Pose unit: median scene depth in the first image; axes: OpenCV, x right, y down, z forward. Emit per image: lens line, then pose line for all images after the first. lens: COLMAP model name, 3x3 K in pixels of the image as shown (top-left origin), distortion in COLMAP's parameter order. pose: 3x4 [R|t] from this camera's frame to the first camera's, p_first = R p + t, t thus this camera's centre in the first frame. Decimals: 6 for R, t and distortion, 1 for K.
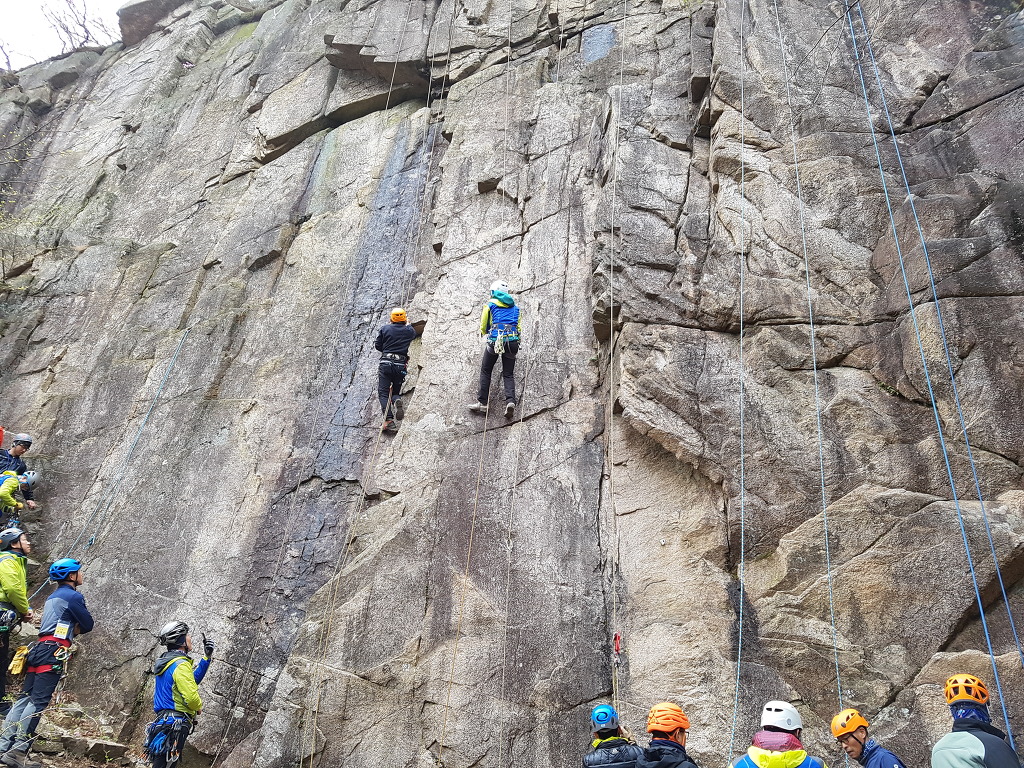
lens RADIAL K [[780.9, 0, 513.0], [0, 780.9, 413.0], [0, 0, 1]] dist [0.267906, -0.491348]
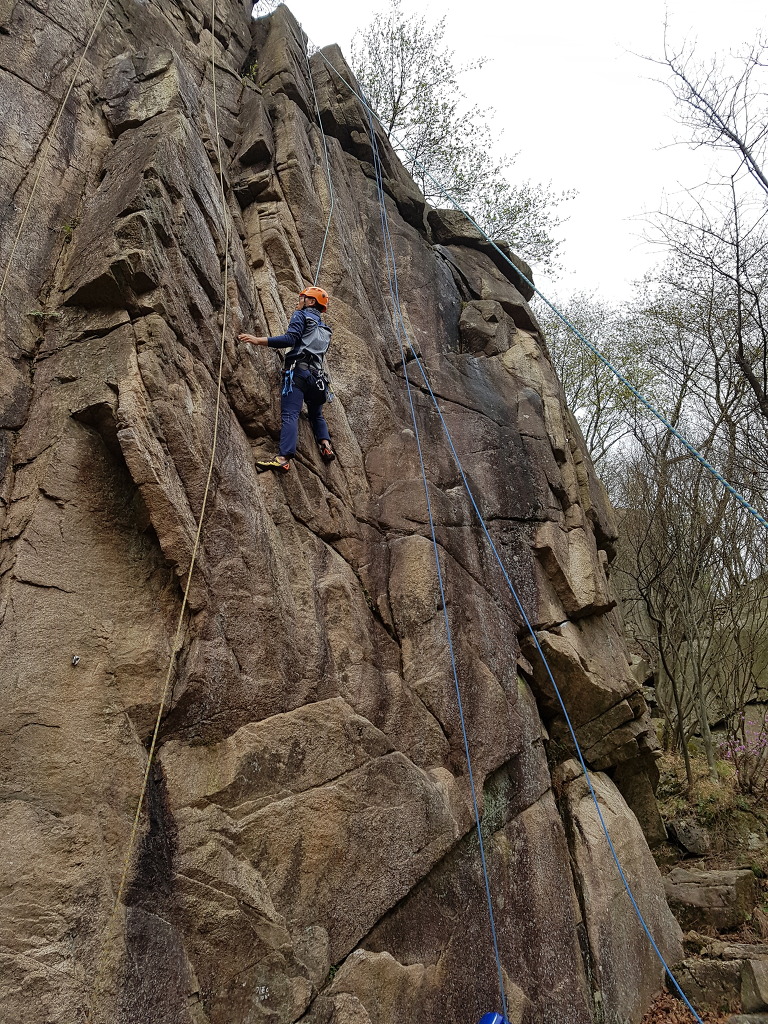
lens RADIAL K [[781.5, 0, 367.6], [0, 781.5, 511.6], [0, 0, 1]] dist [0.244753, -0.445992]
pose [[0.399181, 0.529822, 0.748294, -0.182976], [-0.454667, 0.823109, -0.340250, 0.155058], [-0.796199, -0.204403, 0.569462, 0.471961]]
